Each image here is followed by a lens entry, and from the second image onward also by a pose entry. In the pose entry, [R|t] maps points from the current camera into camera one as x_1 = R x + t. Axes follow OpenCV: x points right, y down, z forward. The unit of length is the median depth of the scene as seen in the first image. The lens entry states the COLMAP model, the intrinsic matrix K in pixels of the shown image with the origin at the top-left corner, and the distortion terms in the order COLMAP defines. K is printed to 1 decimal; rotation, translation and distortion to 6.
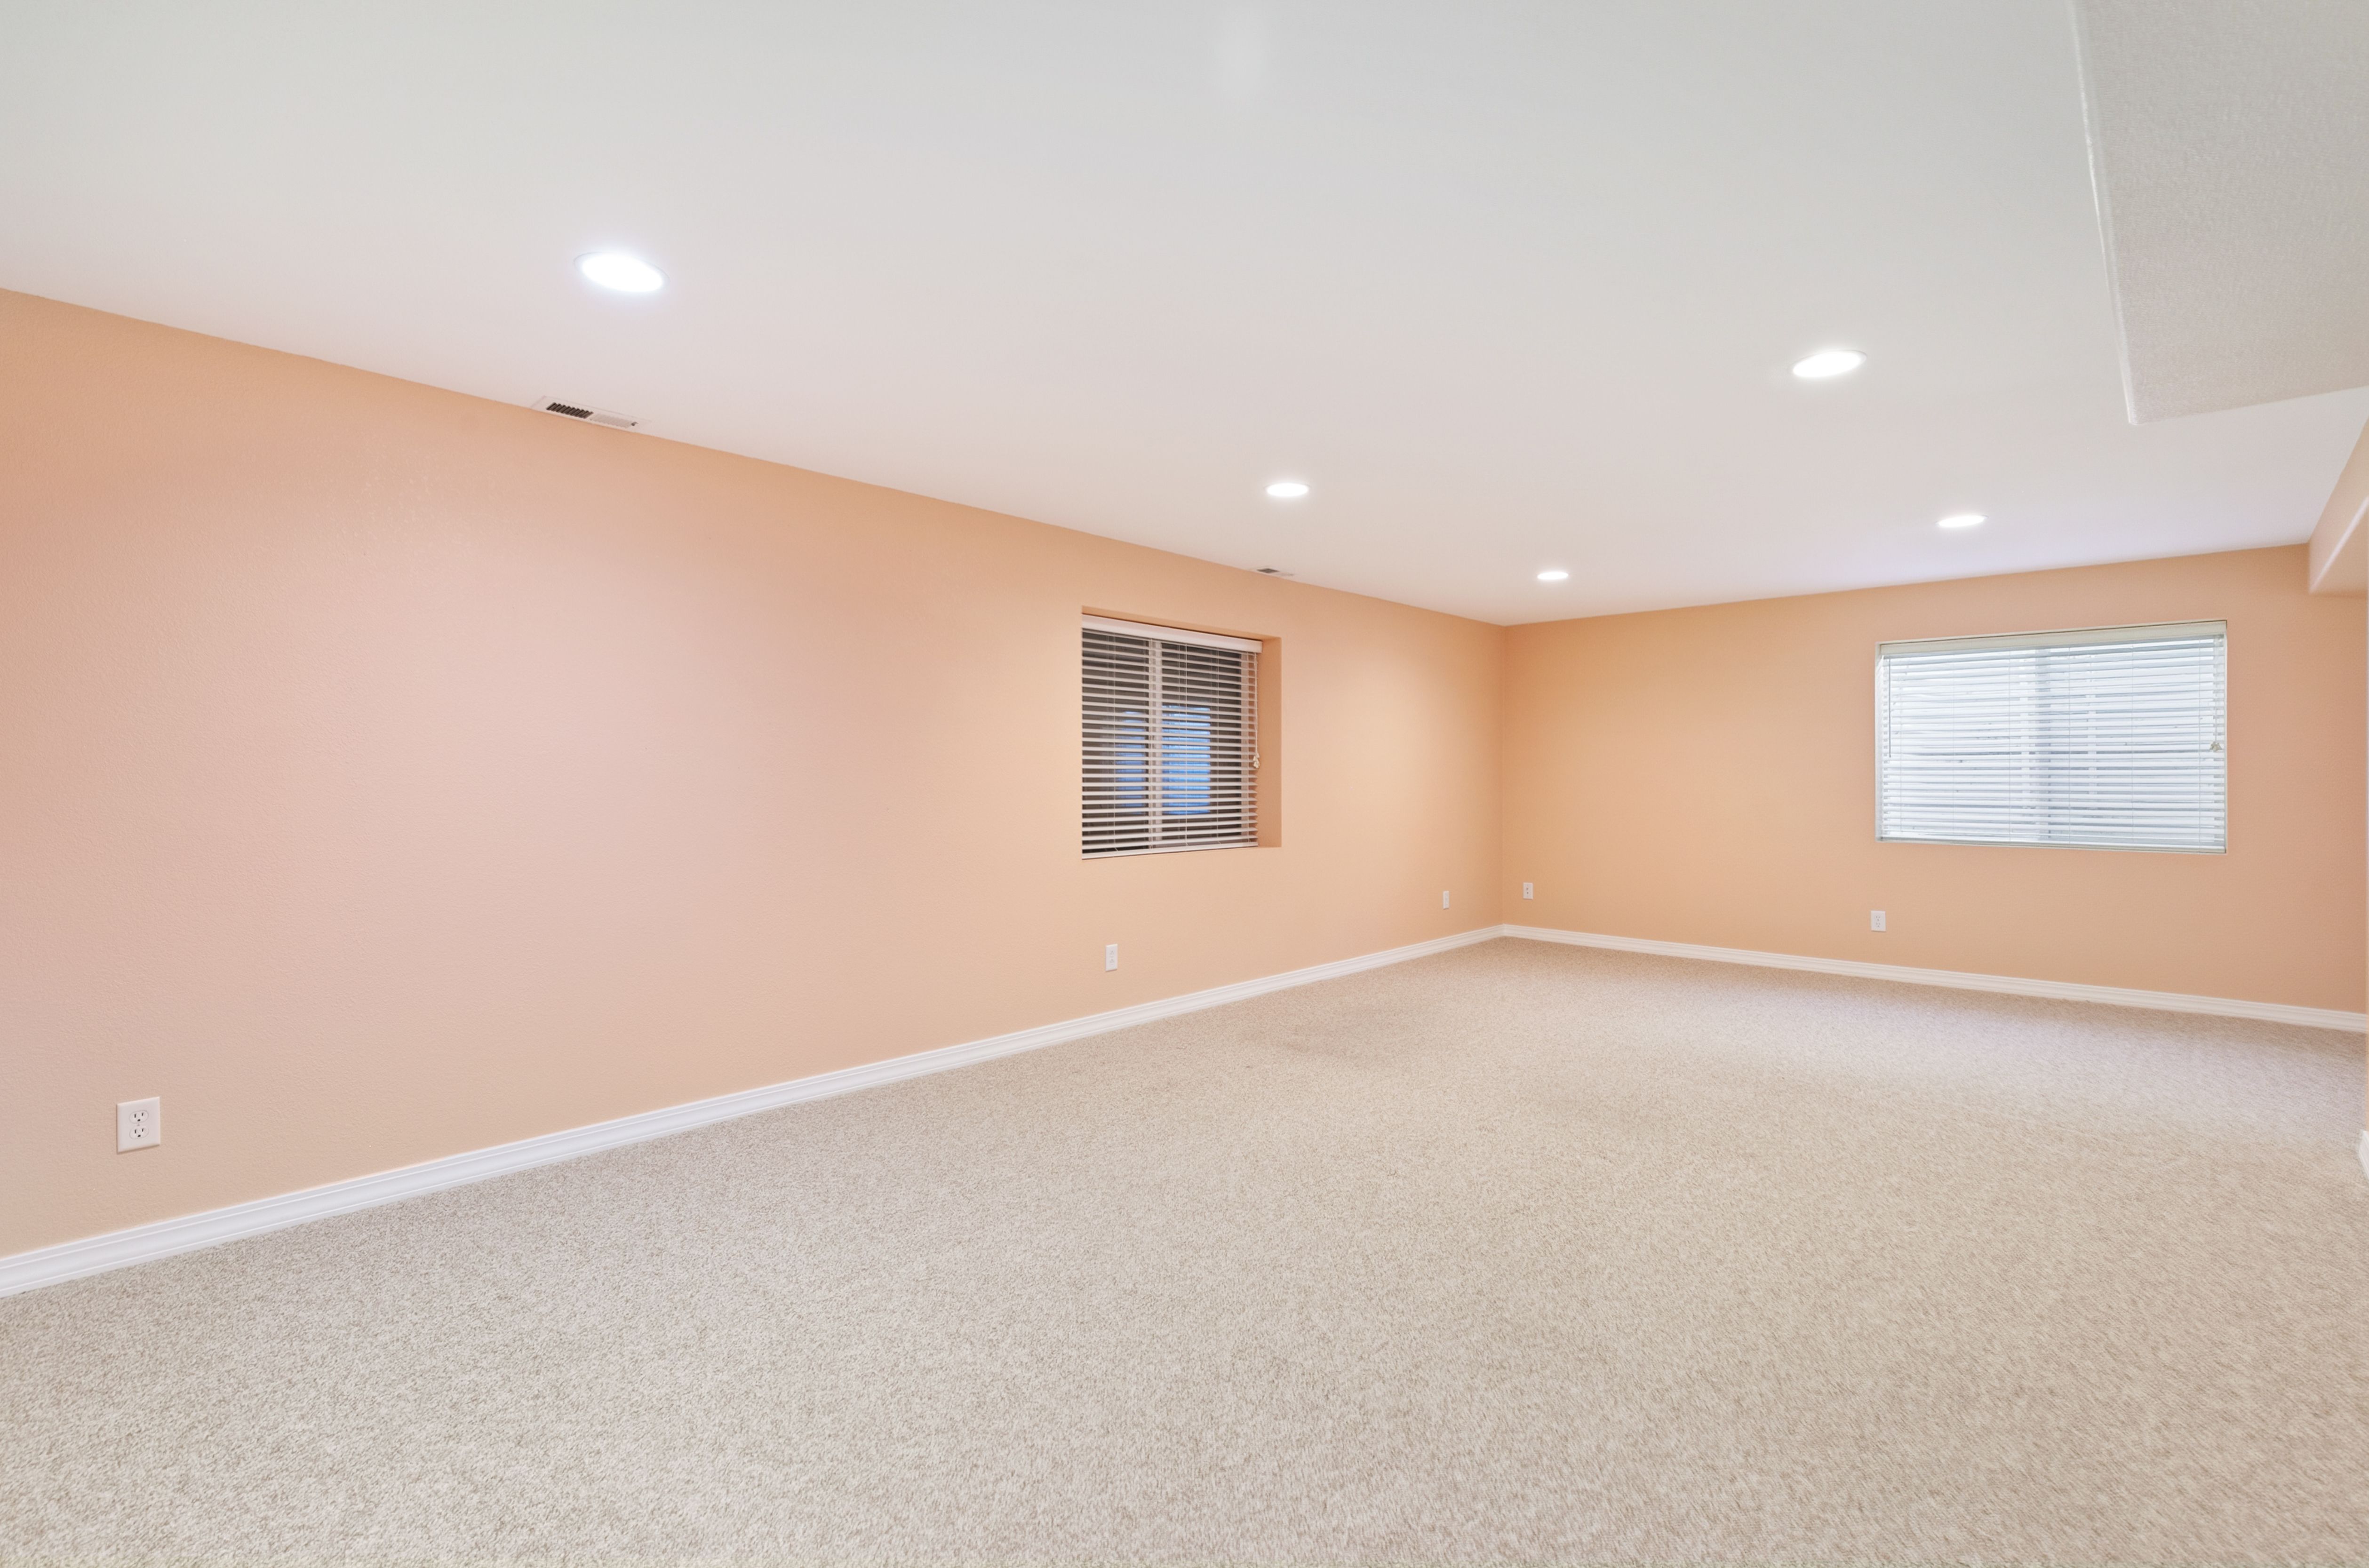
lens RADIAL K [[1062.9, 0, 1189.7], [0, 1062.9, 773.7], [0, 0, 1]] dist [0.024774, -0.009425]
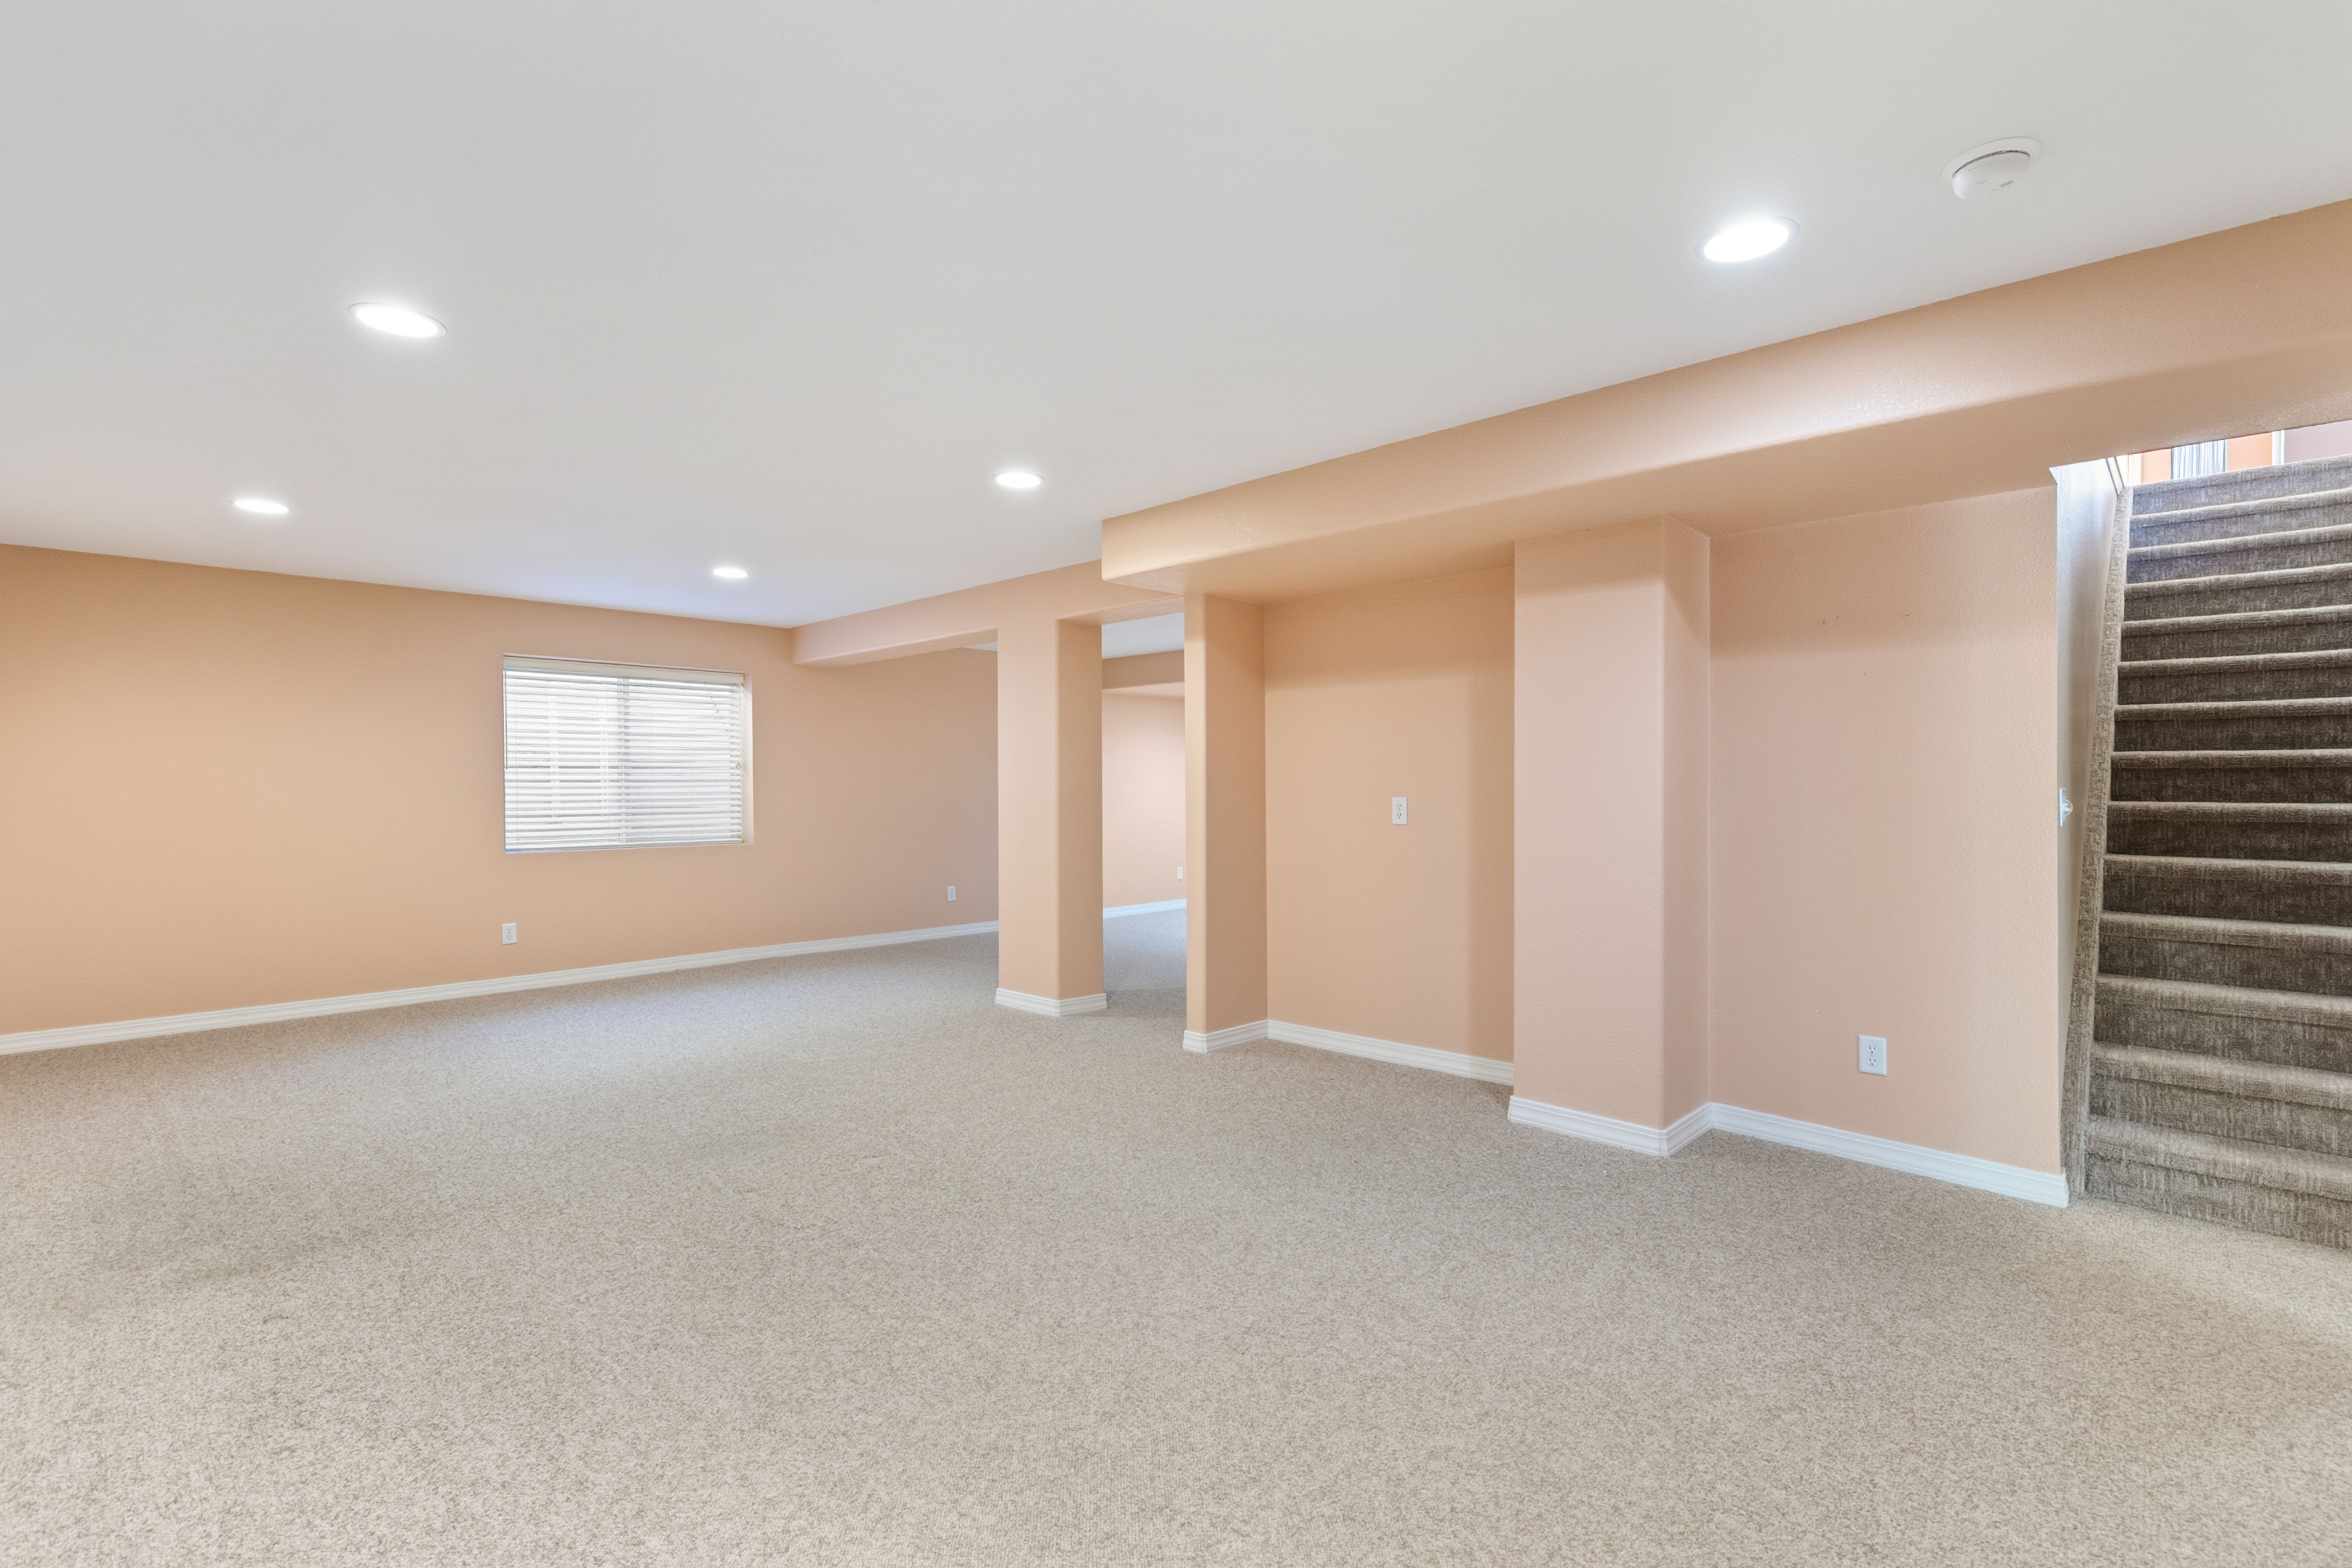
lens RADIAL K [[1072.6, 0, 1174.6], [0, 1072.6, 789.2], [0, 0, 1]] dist [0.013771, -0.000526]
pose [[0.017969, -0.003708, 0.999832, -0.440609], [0.000568, 0.999993, 0.003699, 0.000026], [-0.999838, 0.000501, 0.017971, 0.466042]]
